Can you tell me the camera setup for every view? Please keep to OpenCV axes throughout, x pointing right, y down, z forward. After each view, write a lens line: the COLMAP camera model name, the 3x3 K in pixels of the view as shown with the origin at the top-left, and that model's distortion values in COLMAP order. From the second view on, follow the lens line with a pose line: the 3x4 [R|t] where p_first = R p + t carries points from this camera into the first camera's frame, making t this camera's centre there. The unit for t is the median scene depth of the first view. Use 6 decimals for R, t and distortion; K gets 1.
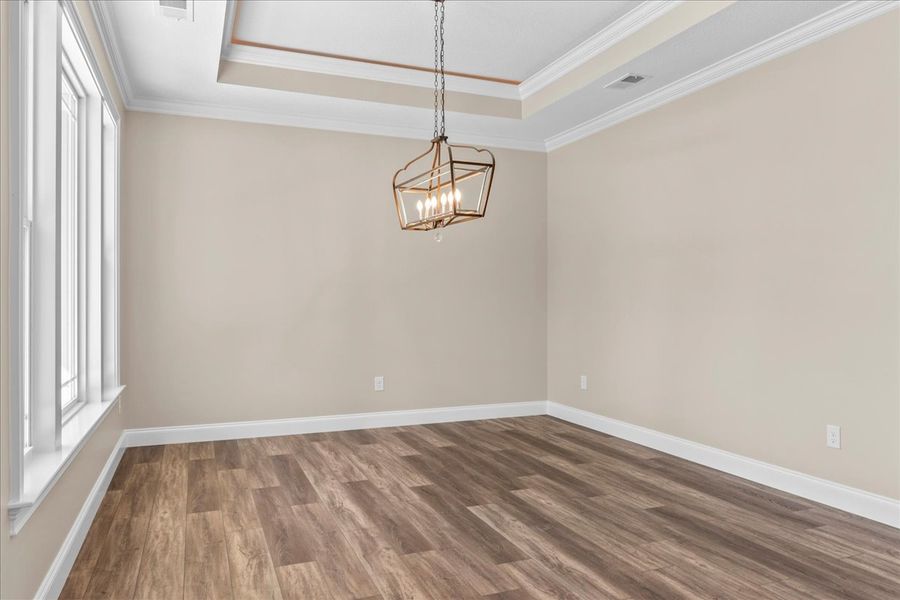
lens RADIAL K [[632.5, 0, 450.0], [0, 632.5, 300.0], [0, 0, 1]] dist [-0.000230, 0.000954]
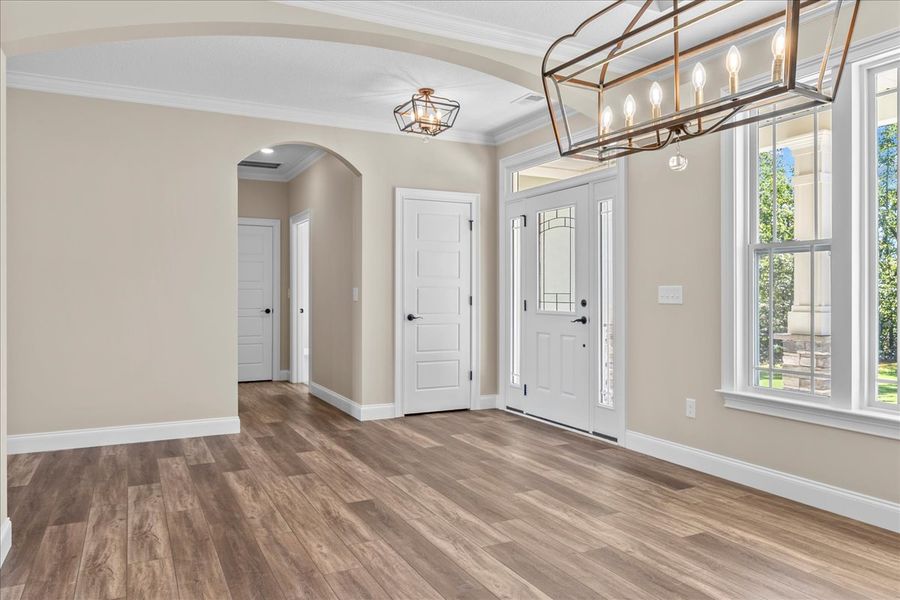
lens RADIAL K [[632.5, 0, 450.0], [0, 632.5, 300.0], [0, 0, 1]] dist [-0.000230, 0.000954]
pose [[-0.996699, -0.001544, -0.081173, 0.261774], [-0.002300, 0.999955, 0.009224, 0.000384], [0.081155, 0.009381, -0.996657, 2.003099]]
